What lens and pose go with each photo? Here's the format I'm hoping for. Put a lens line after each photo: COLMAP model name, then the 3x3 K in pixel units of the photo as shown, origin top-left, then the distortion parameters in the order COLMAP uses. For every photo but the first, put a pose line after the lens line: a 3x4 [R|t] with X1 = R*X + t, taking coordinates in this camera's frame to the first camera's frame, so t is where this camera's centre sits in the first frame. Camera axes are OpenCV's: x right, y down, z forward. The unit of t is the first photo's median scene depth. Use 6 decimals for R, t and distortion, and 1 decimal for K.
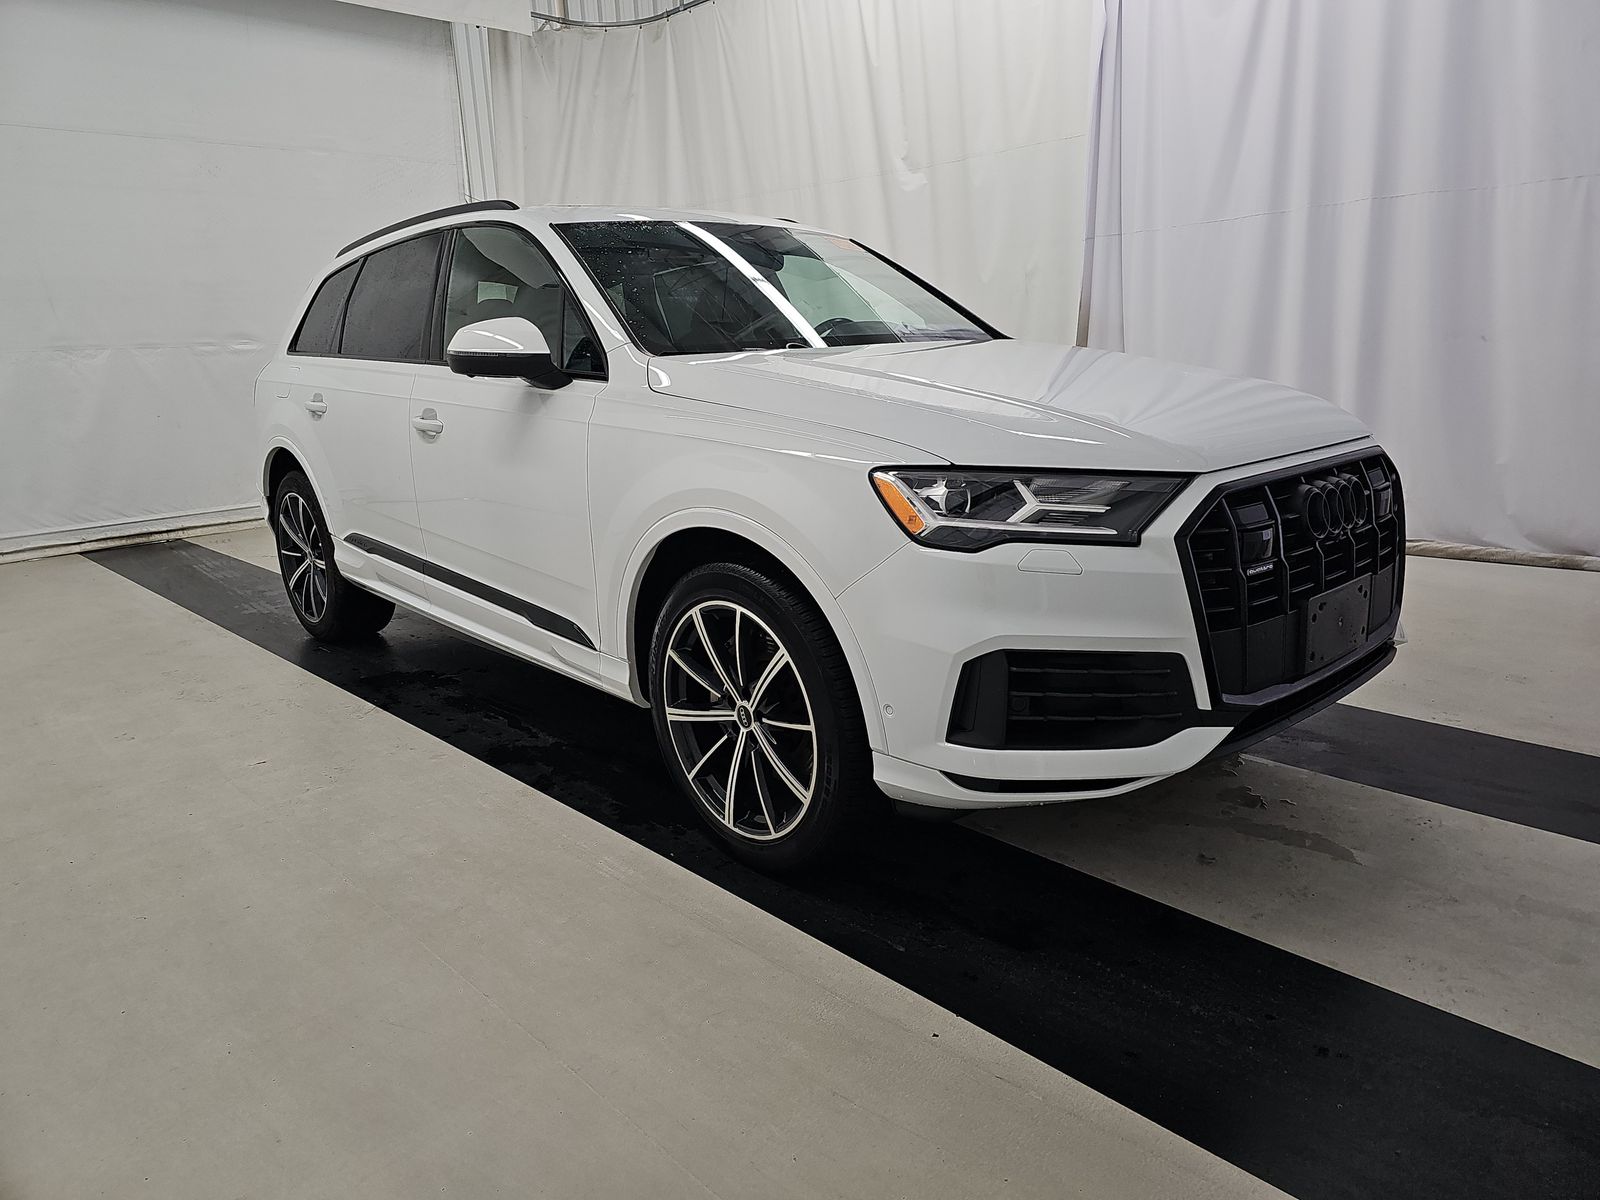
lens RADIAL K [[1083.6, 0, 791.2], [0, 1083.6, 594.6], [0, 0, 1]] dist [0.006159, -0.015272]
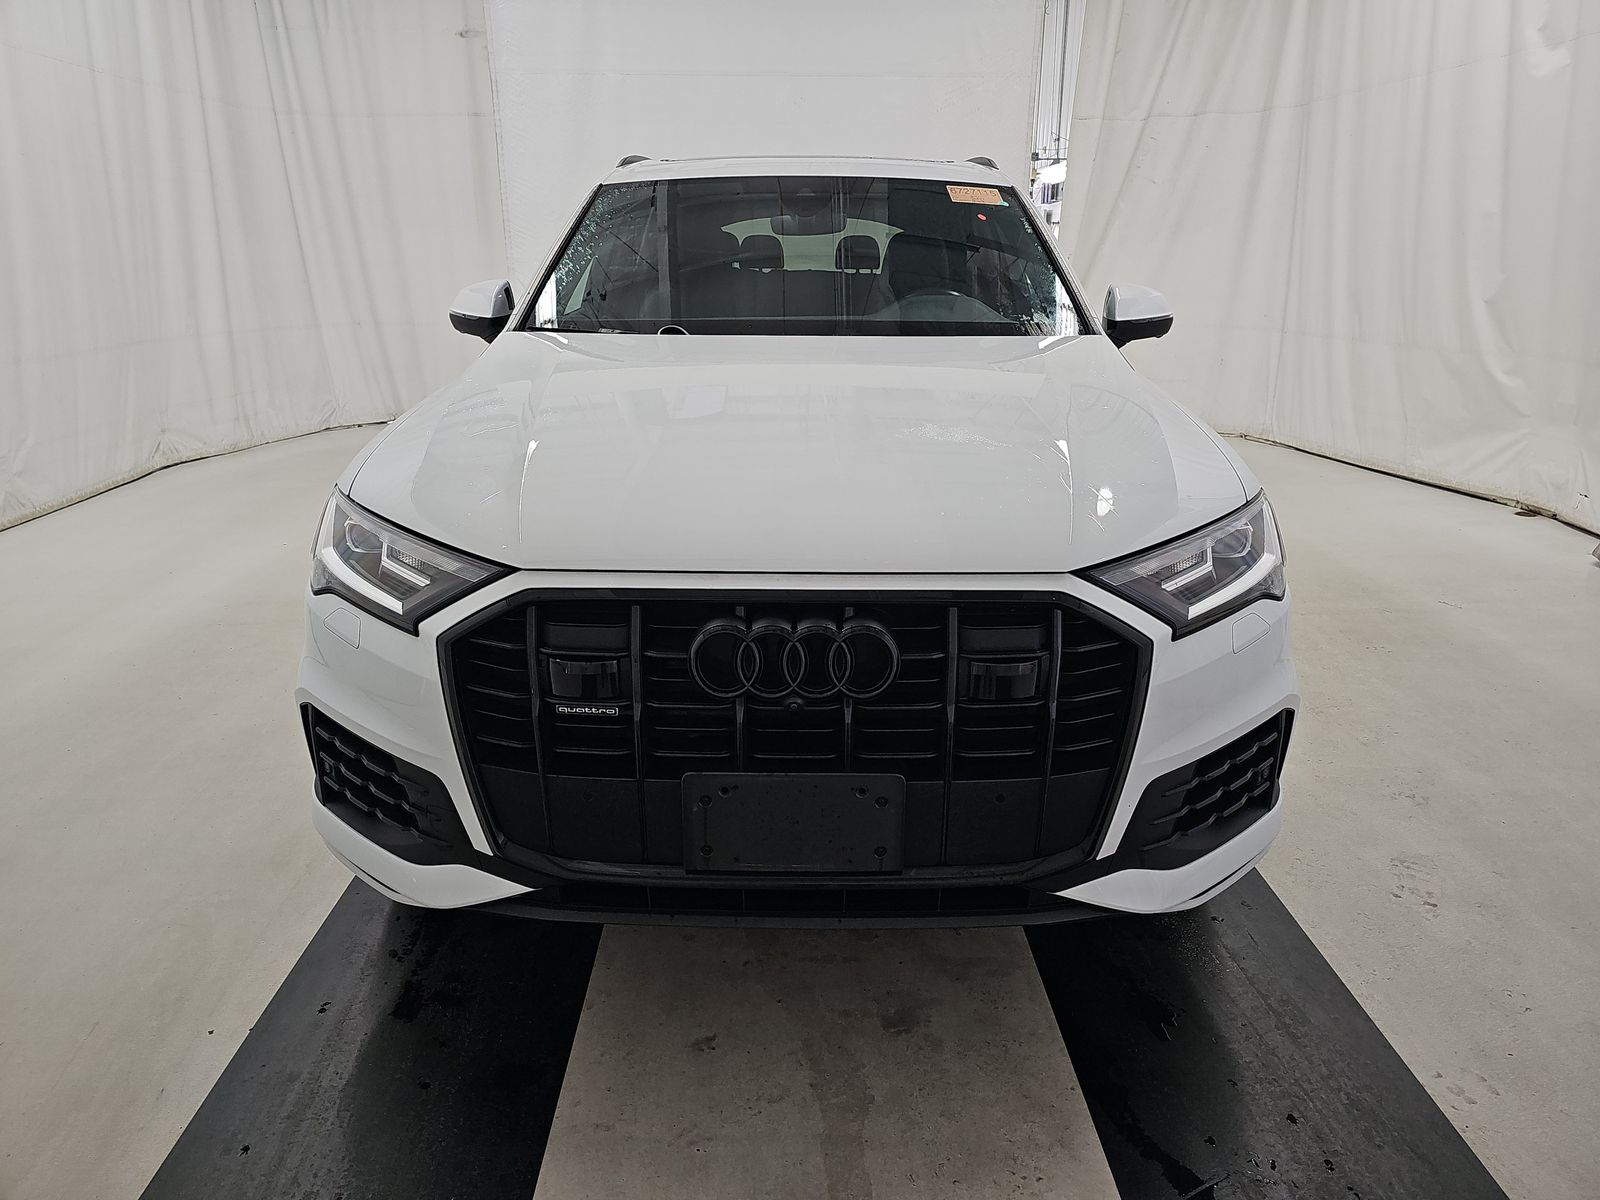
lens RADIAL K [[1083.6, 0, 796.4], [0, 1083.6, 604.3], [0, 0, 1]] dist [0.006159, -0.015272]
pose [[0.720164, 0.245219, -0.649023, 0.921822], [-0.178736, 0.969455, 0.167959, -0.226000], [0.670386, -0.004954, 0.741996, 0.493288]]
